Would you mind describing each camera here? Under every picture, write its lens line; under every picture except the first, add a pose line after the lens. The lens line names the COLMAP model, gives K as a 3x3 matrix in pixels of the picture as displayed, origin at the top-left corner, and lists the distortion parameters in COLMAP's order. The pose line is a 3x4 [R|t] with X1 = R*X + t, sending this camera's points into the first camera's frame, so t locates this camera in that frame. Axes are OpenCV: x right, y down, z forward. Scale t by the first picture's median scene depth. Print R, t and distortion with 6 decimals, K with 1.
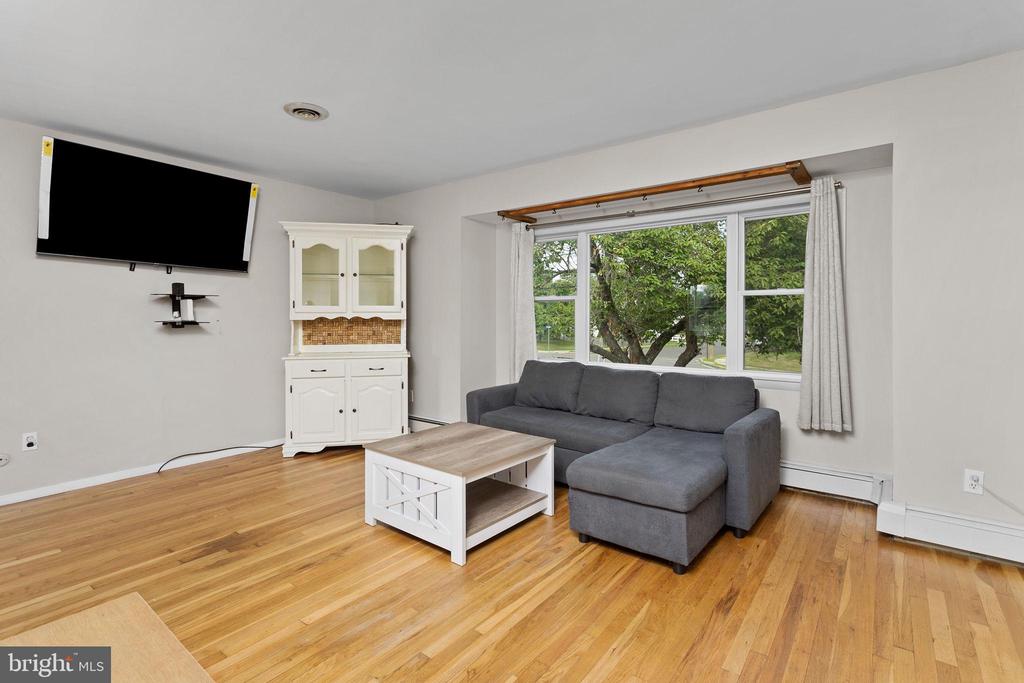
lens RADIAL K [[497.5, 0, 501.0], [0, 497.5, 314.7], [0, 0, 1]] dist [0.001699, -0.000300]
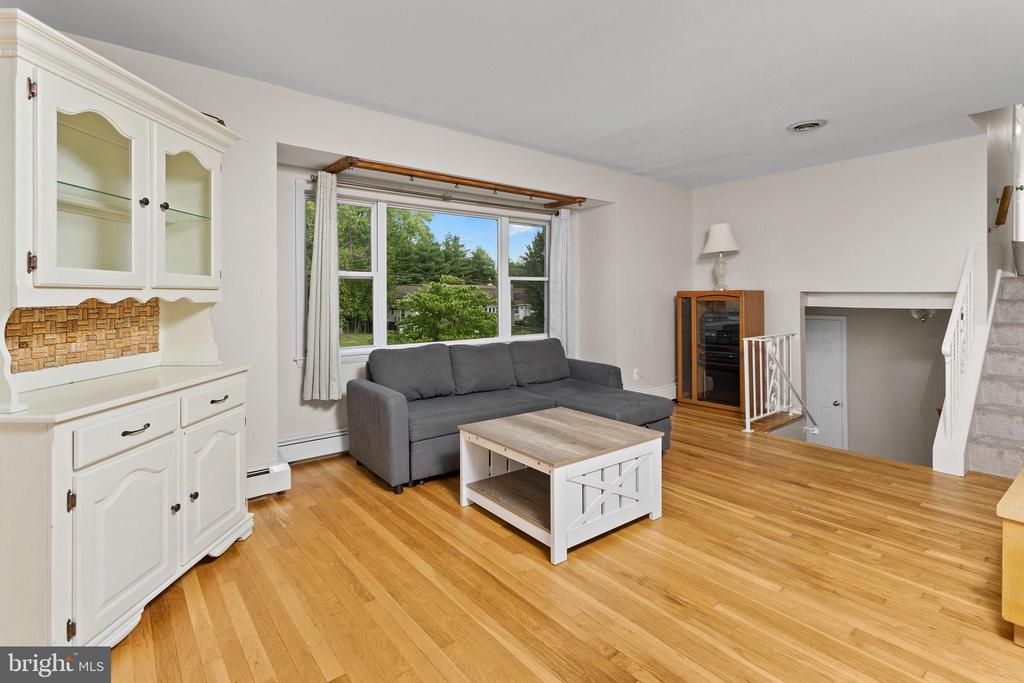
lens RADIAL K [[497.5, 0, 526.3], [0, 497.5, 294.8], [0, 0, 1]] dist [0.001699, -0.000300]
pose [[0.206729, 0.001610, 0.978397, -0.678850], [0.000979, 0.999998, -0.001852, 0.002814], [-0.978398, 0.001341, 0.206727, 0.581742]]
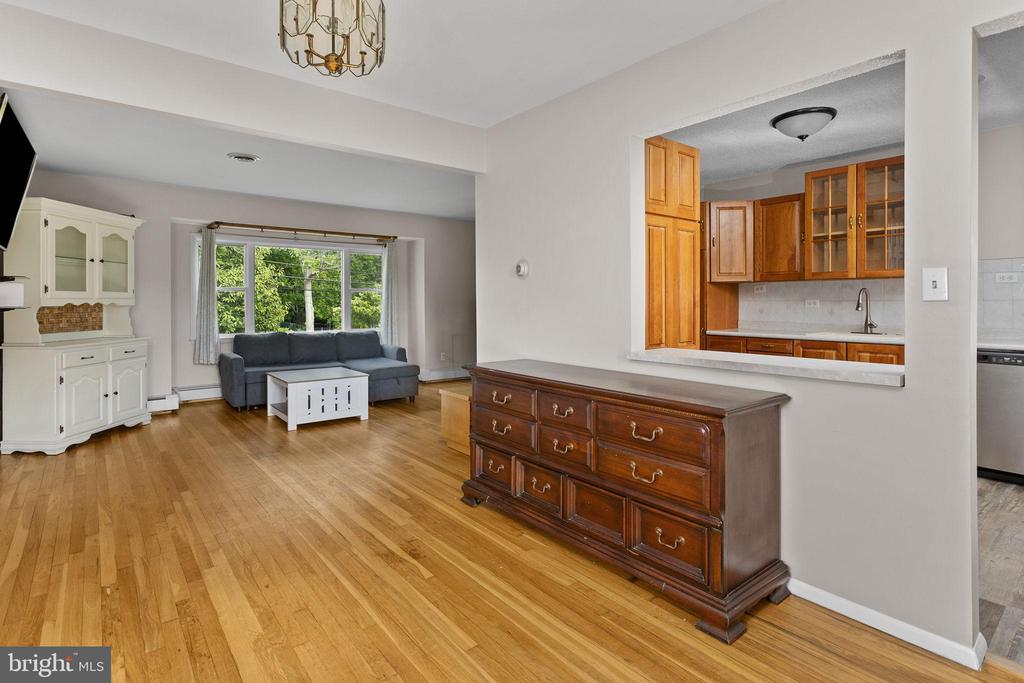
lens RADIAL K [[497.5, 0, 491.2], [0, 497.5, 299.7], [0, 0, 1]] dist [0.001699, -0.000300]
pose [[0.220596, 0.001965, 0.975363, -1.109996], [0.001104, 0.999997, -0.002265, 0.001105], [-0.975365, 0.001576, 0.220593, 0.009367]]
